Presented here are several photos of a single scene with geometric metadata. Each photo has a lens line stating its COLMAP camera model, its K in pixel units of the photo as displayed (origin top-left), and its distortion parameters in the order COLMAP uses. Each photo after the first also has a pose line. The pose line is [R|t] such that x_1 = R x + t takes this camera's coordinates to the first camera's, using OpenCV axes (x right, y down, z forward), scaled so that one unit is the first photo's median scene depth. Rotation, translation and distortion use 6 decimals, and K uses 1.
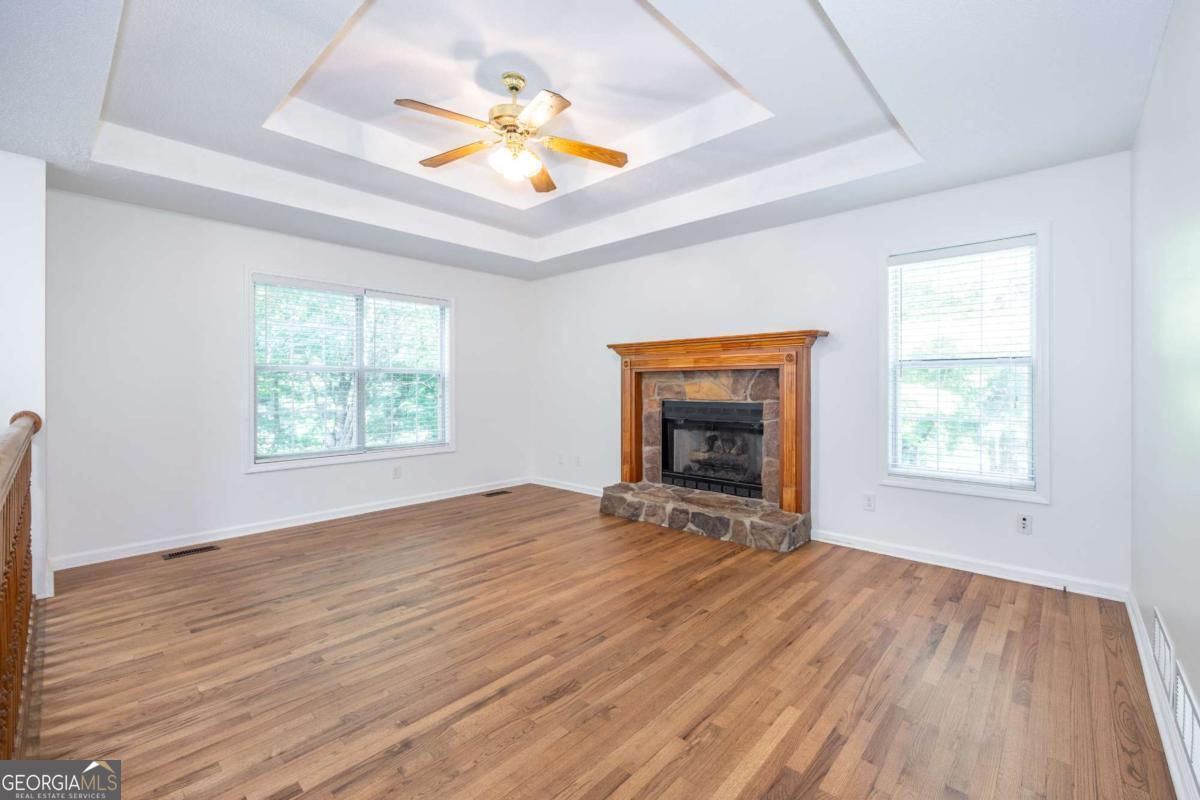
lens RADIAL K [[476.9, 0, 637.9], [0, 476.9, 385.3], [0, 0, 1]] dist [-0.003672, -0.000273]
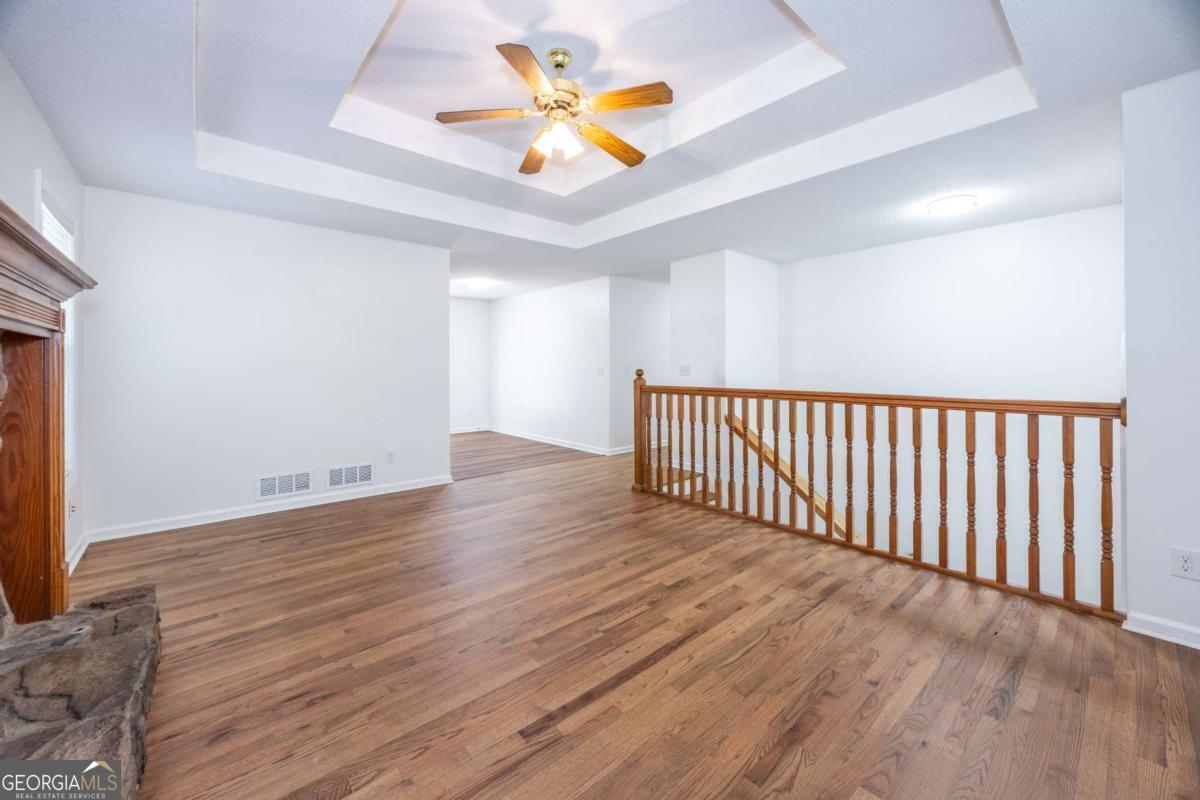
lens RADIAL K [[464.6, 0, 573.6], [0, 464.6, 368.5], [0, 0, 1]] dist [-0.003471, -0.000942]
pose [[-0.980149, 0.004156, 0.198217, -0.370833], [0.003989, 0.999991, -0.001240, 0.000837], [-0.198220, -0.000425, -0.980157, 1.510728]]
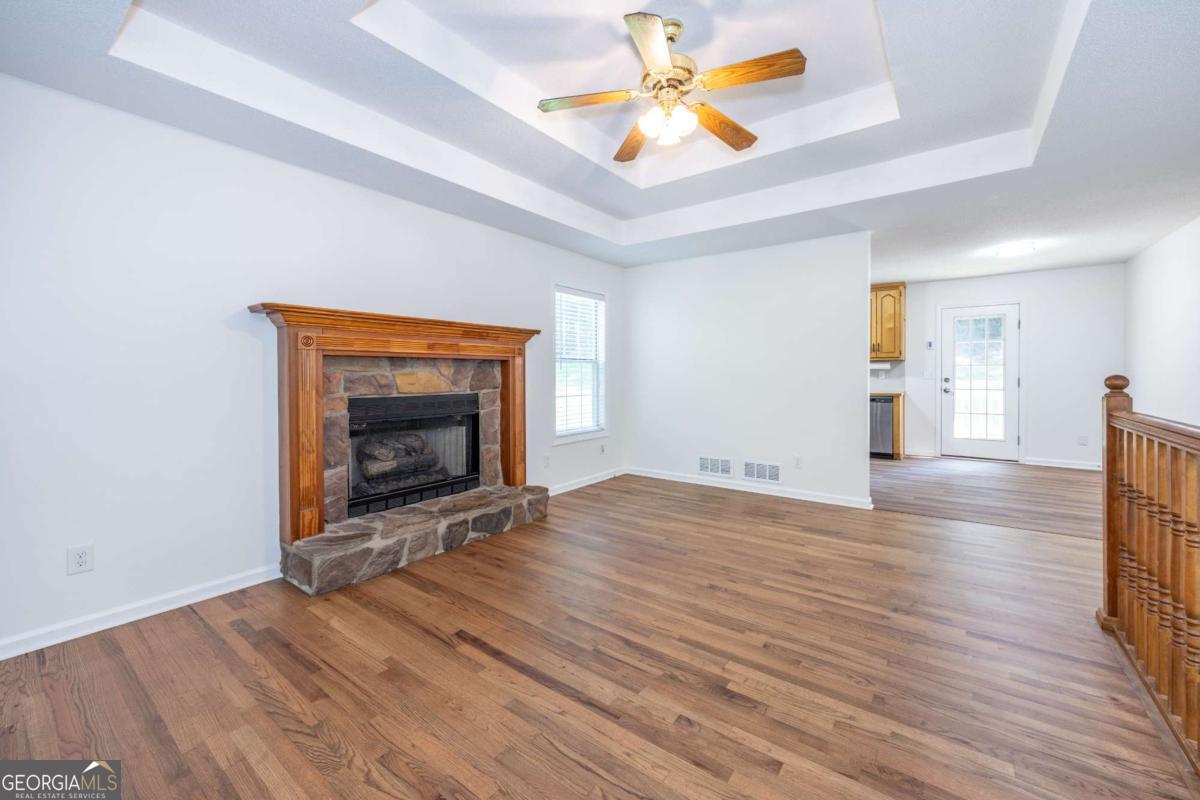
lens RADIAL K [[464.6, 0, 612.5], [0, 464.6, 378.1], [0, 0, 1]] dist [-0.003471, -0.000942]
pose [[-0.048301, -0.006200, 0.998814, -0.877574], [0.003407, 0.999974, 0.006372, 0.000150], [-0.998827, 0.003711, -0.048278, 0.902233]]
